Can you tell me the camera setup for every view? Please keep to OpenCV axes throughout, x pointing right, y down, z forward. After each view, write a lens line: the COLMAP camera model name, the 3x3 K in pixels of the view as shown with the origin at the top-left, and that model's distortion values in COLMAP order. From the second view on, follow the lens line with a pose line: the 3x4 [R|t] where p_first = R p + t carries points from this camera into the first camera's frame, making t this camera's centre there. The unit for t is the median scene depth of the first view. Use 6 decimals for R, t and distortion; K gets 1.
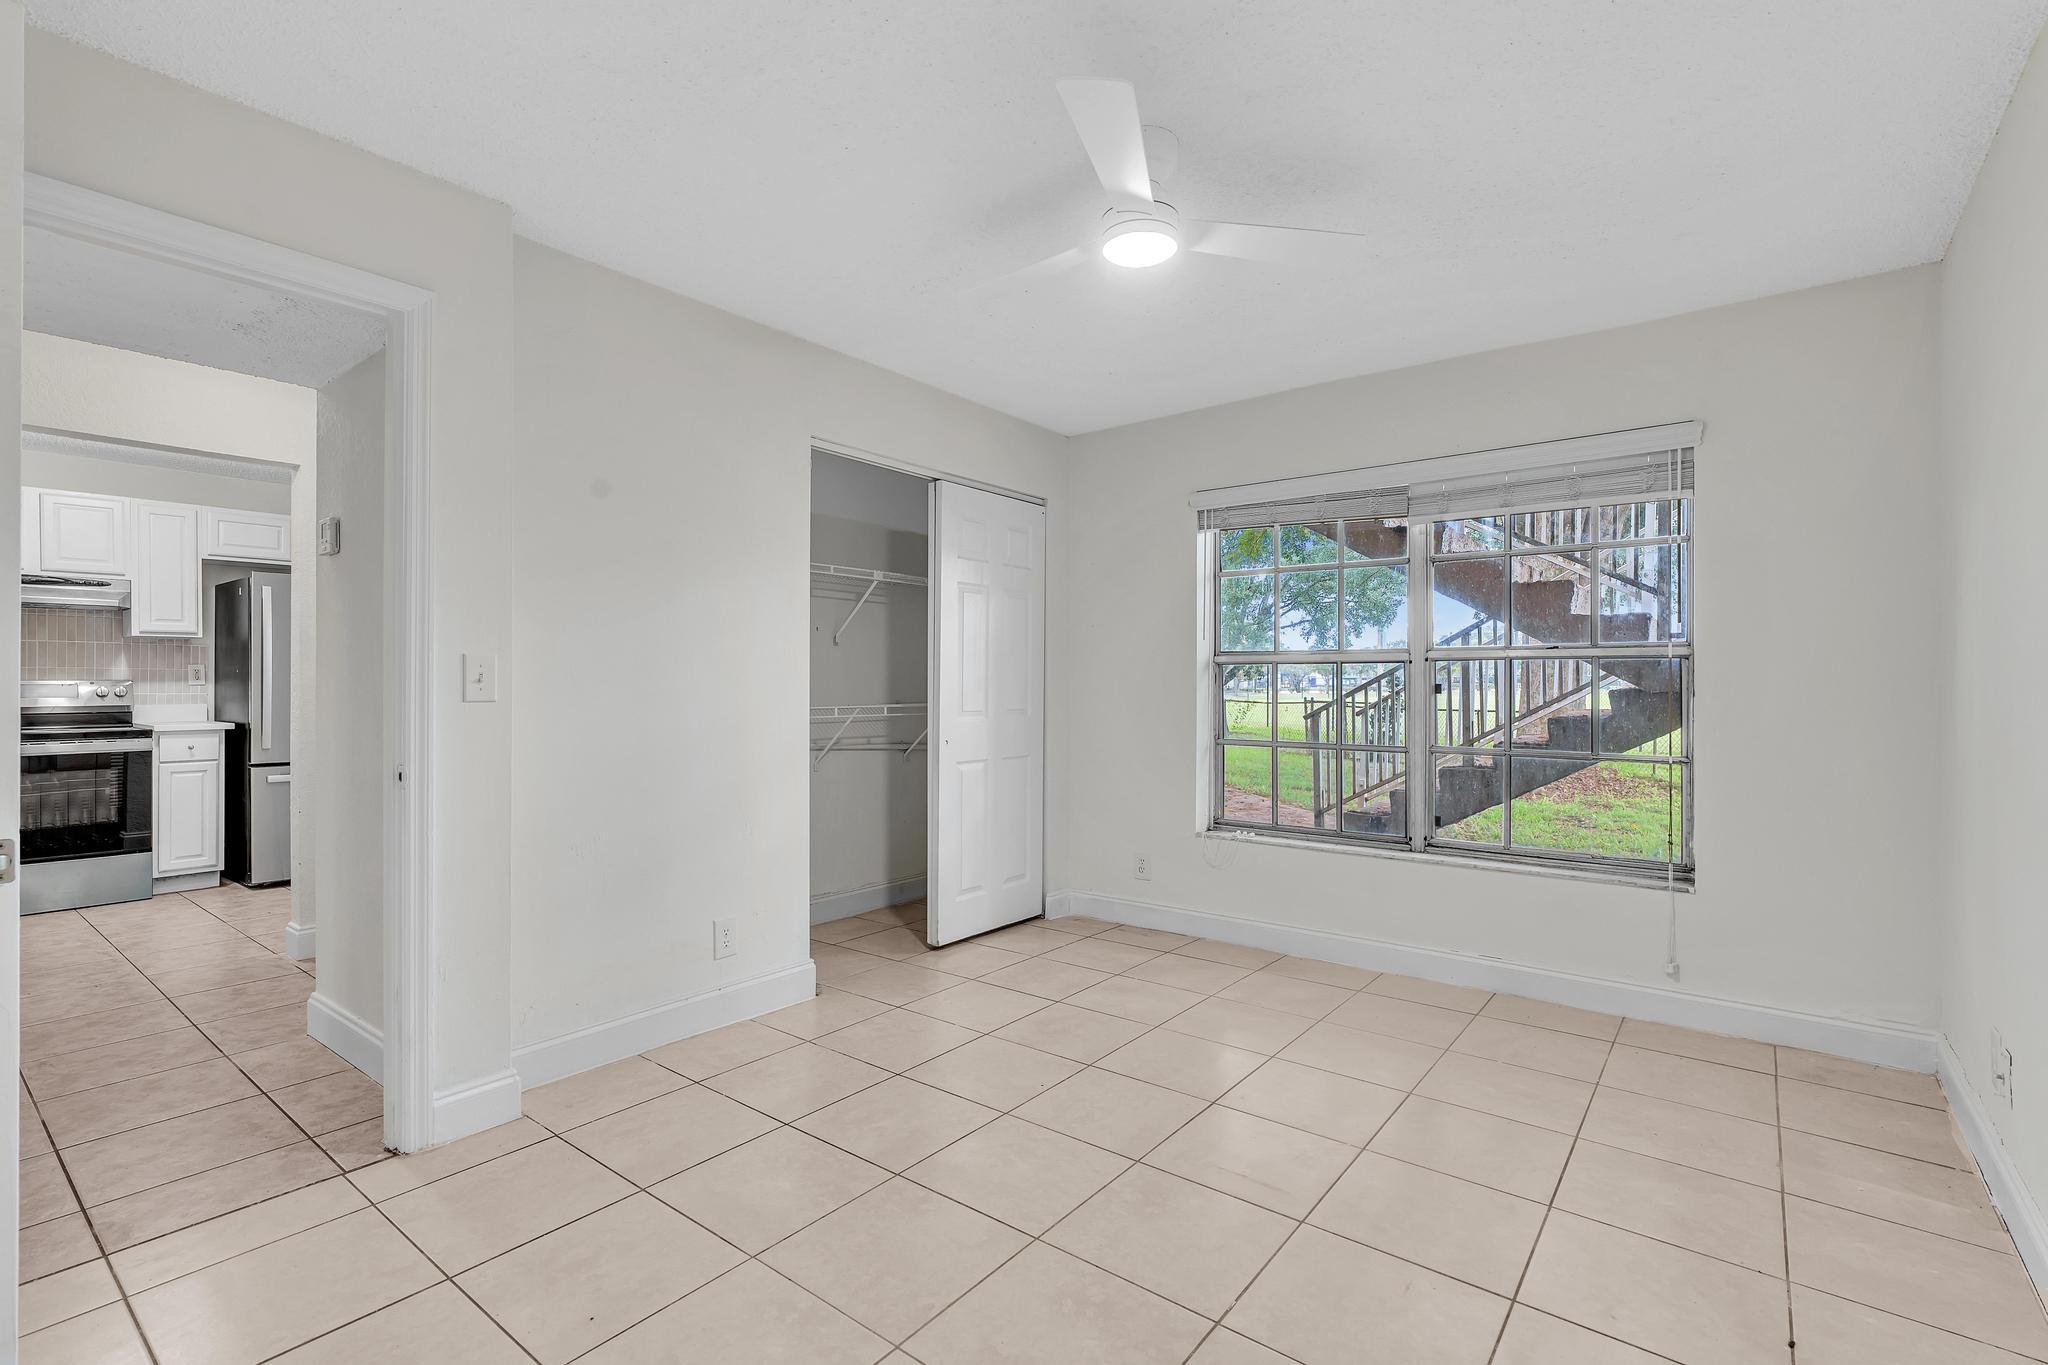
lens RADIAL K [[914.2, 0, 1016.5], [0, 914.2, 684.1], [0, 0, 1]] dist [-0.001285, -0.000201]
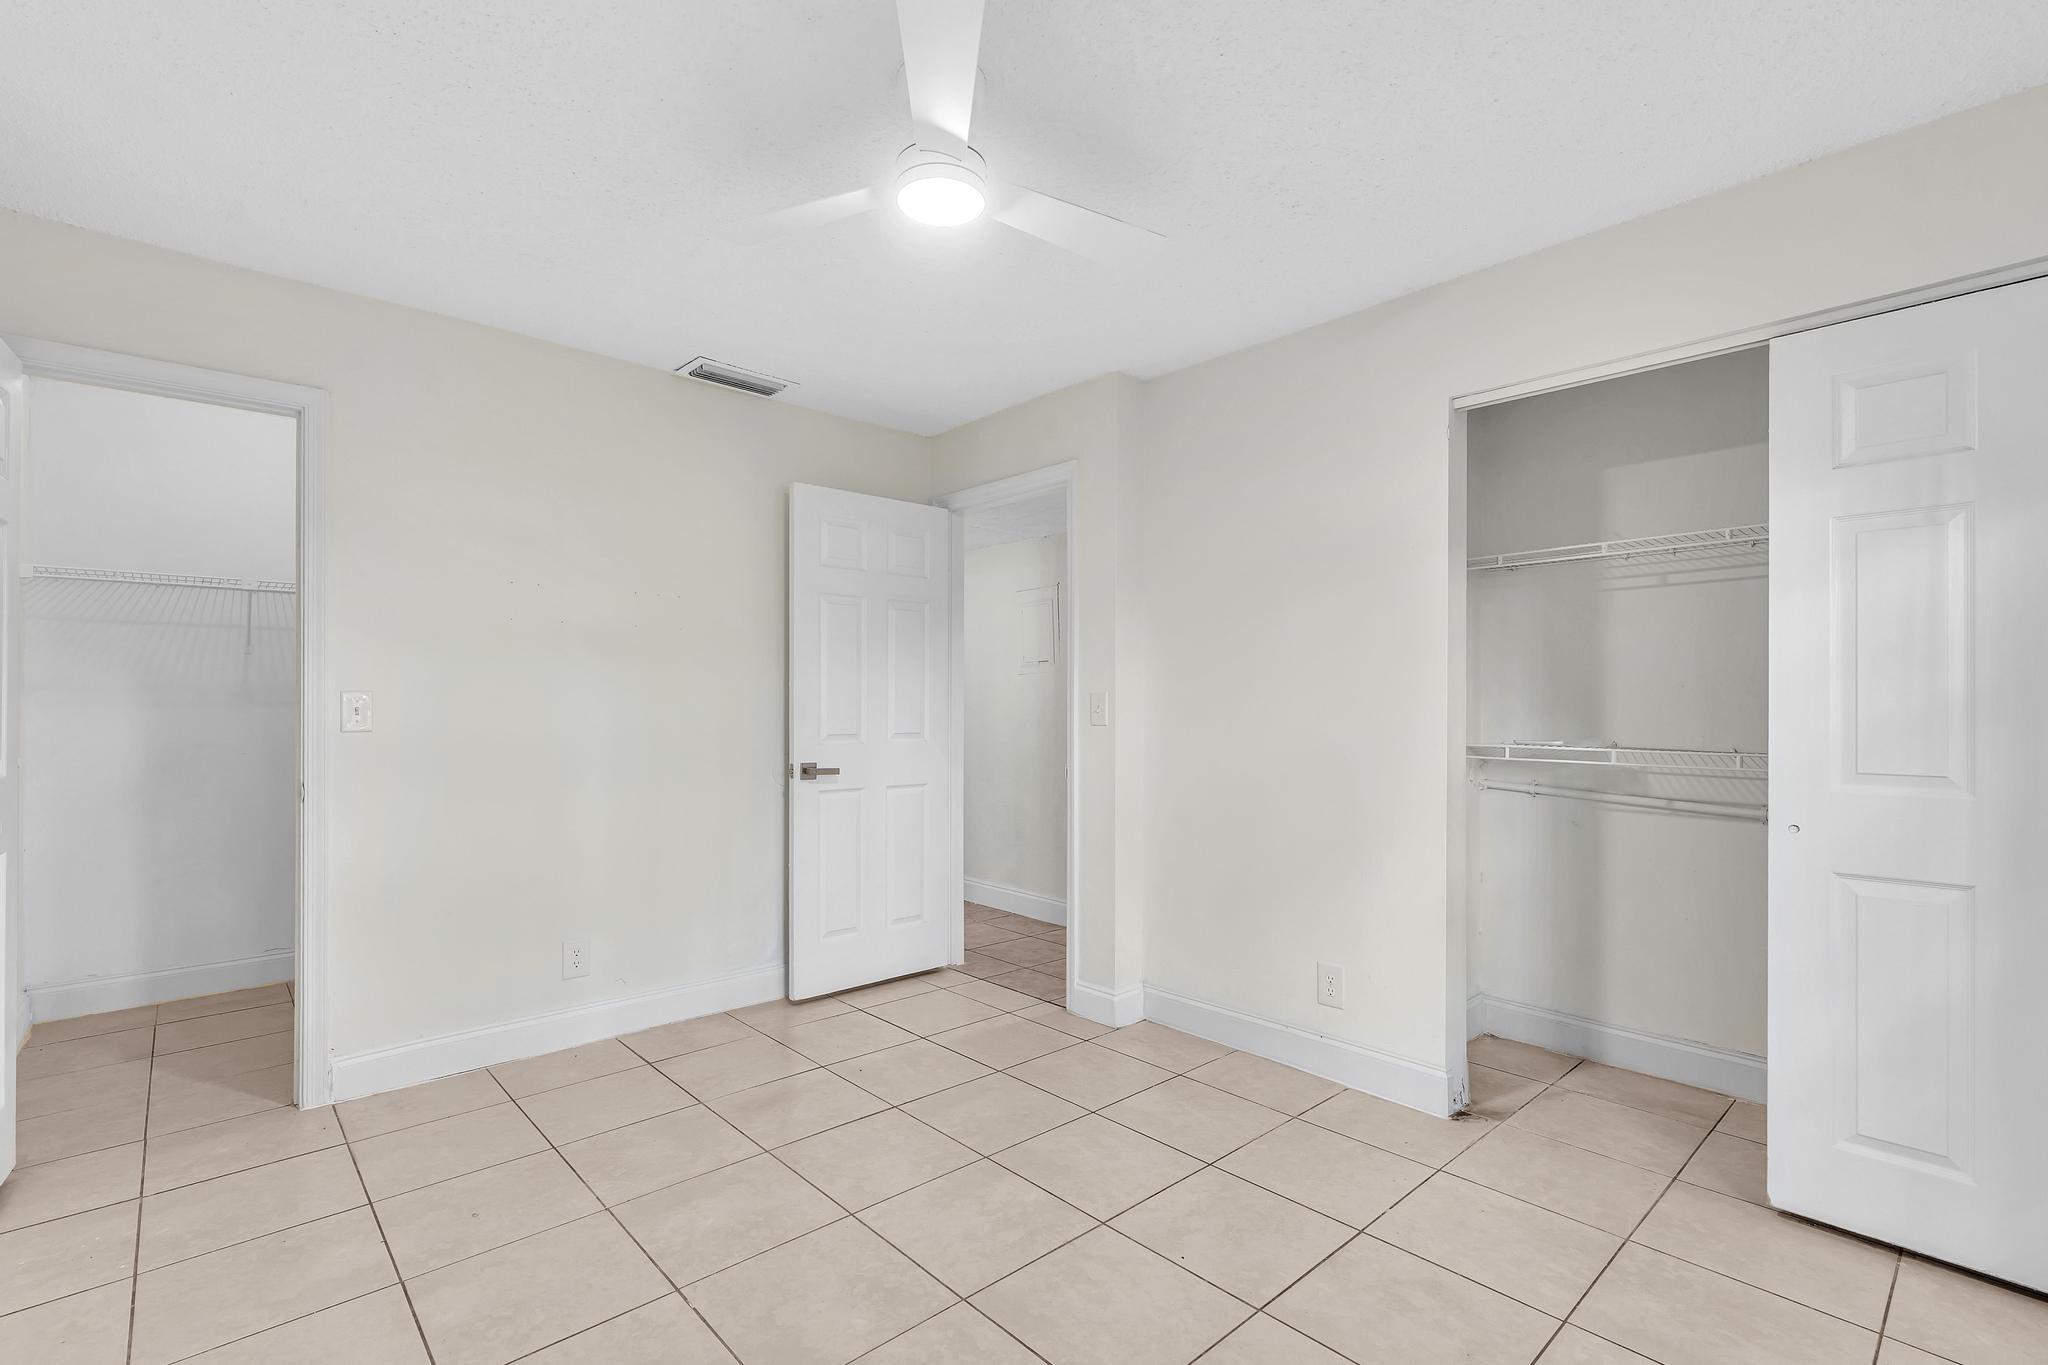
lens RADIAL K [[938.2, 0, 1017.0], [0, 938.2, 696.1], [0, 0, 1]] dist [-0.002485, -0.000704]
pose [[-0.157355, -0.009714, -0.987494, 0.676632], [-0.000735, 0.999952, -0.009720, -0.009584], [0.987542, -0.000804, -0.157354, 0.824951]]
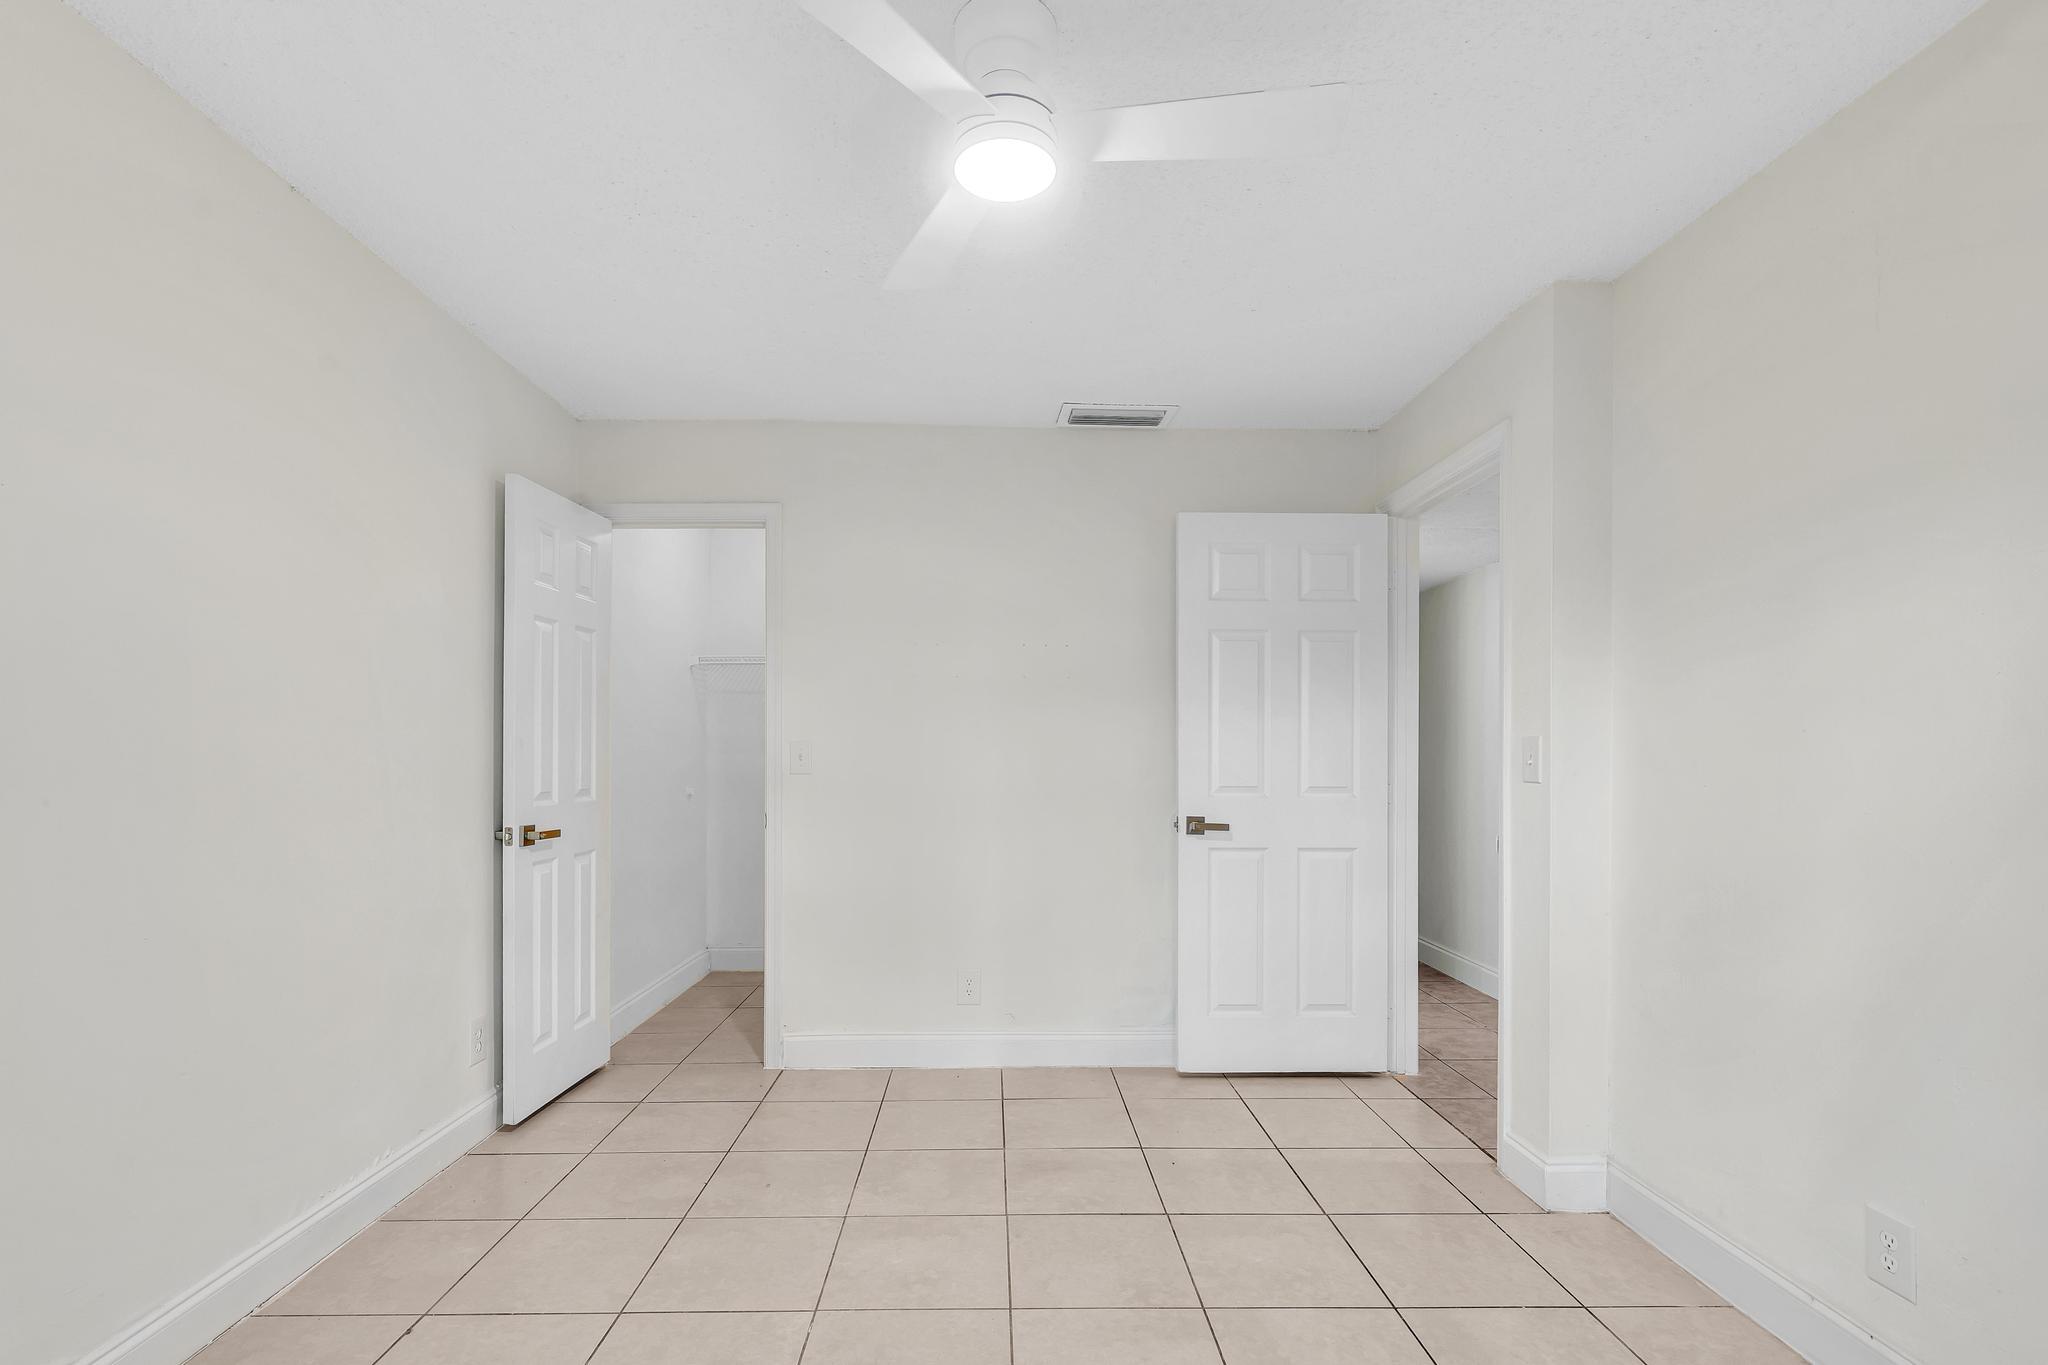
lens RADIAL K [[950.2, 0, 1012.6], [0, 950.2, 748.9], [0, 0, 1]] dist [0.000051, -0.000014]
pose [[-0.766871, 0.000915, -0.641800, 0.421548], [-0.001448, 0.999994, 0.003156, -0.018587], [0.641799, 0.003350, -0.766865, 1.084518]]
